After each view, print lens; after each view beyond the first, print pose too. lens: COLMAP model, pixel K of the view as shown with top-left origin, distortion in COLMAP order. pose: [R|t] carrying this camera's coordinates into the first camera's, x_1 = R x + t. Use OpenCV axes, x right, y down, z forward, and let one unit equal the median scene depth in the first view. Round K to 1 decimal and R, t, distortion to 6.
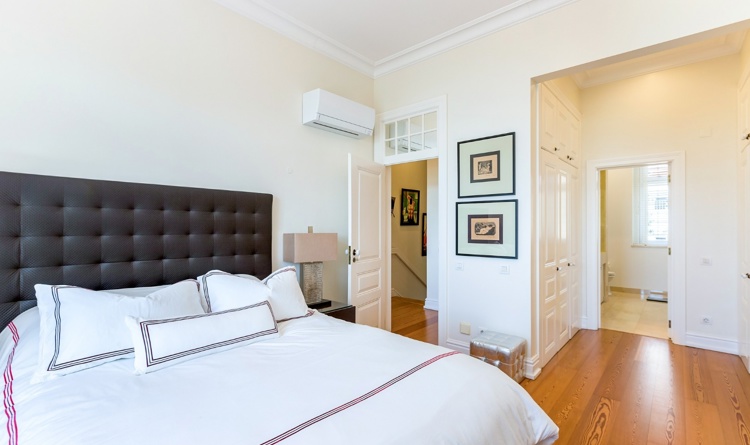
lens RADIAL K [[342.3, 0, 374.3], [0, 342.3, 229.2], [0, 0, 1]] dist [-0.001544, 0.000164]
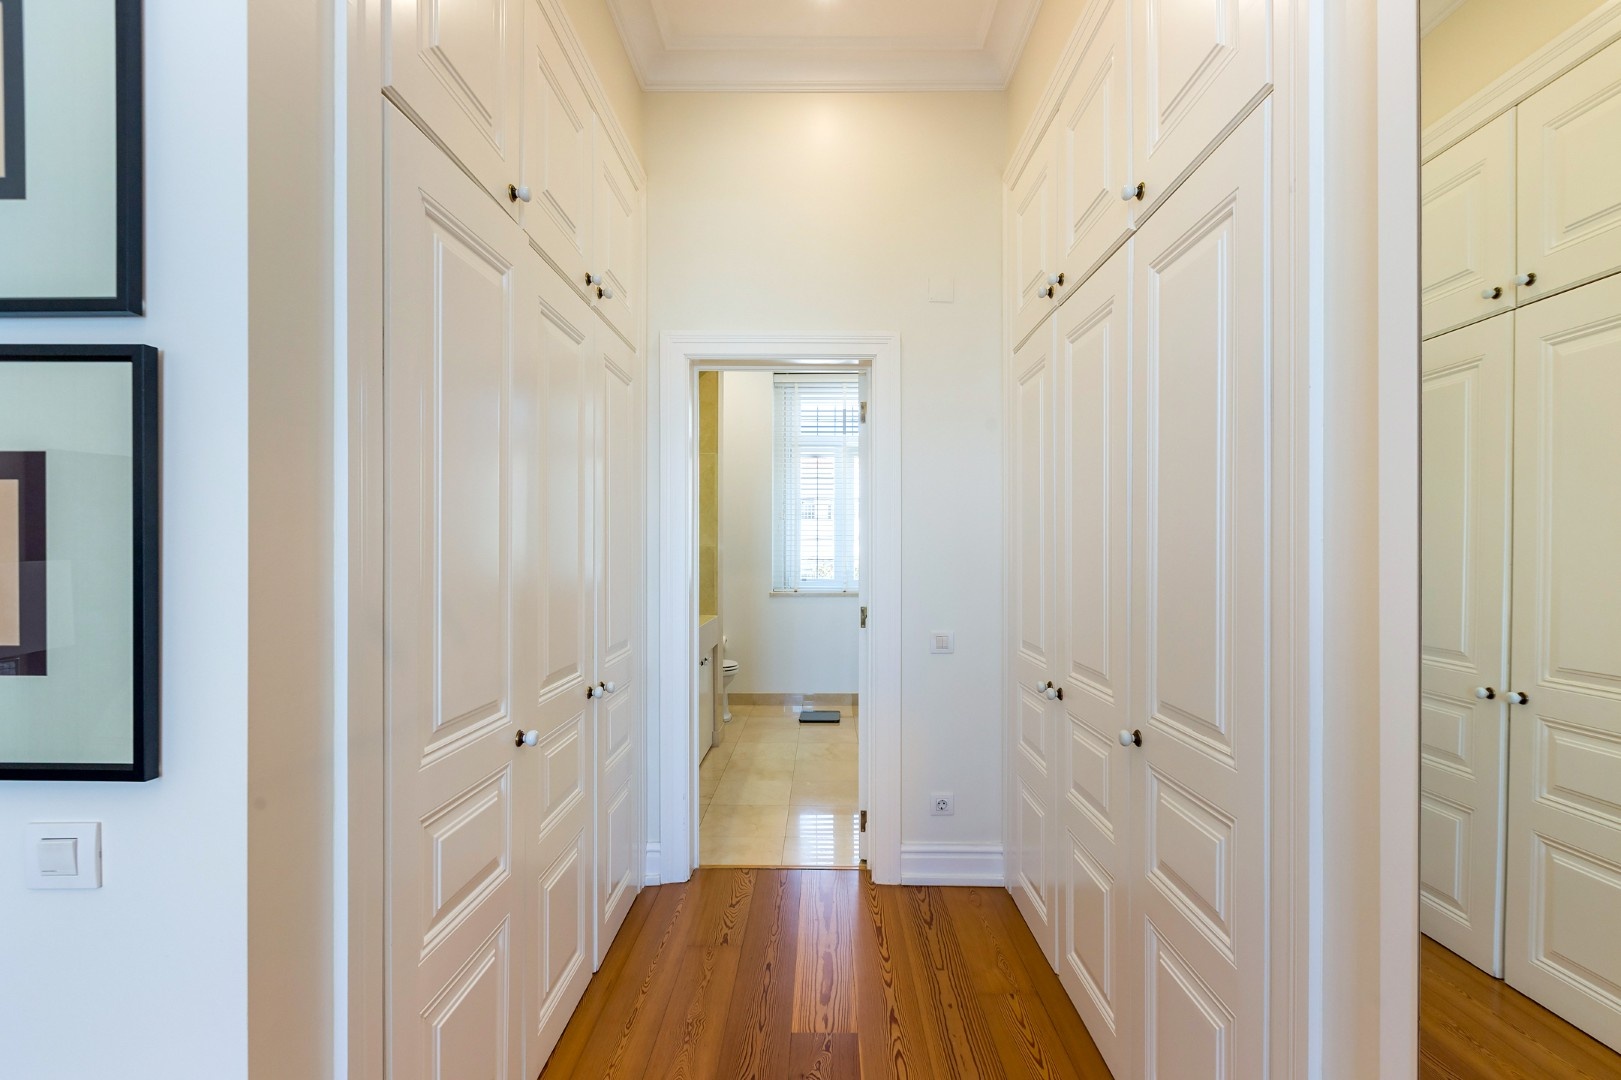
lens RADIAL K [[749.0, 0, 811.8], [0, 749.0, 550.7], [0, 0, 1]] dist [-0.000271, 0.000030]
pose [[0.758145, 0.001662, 0.652083, 0.312005], [-0.000805, 0.999998, -0.001612, -0.003711], [-0.652085, 0.000697, 0.758145, 0.440029]]
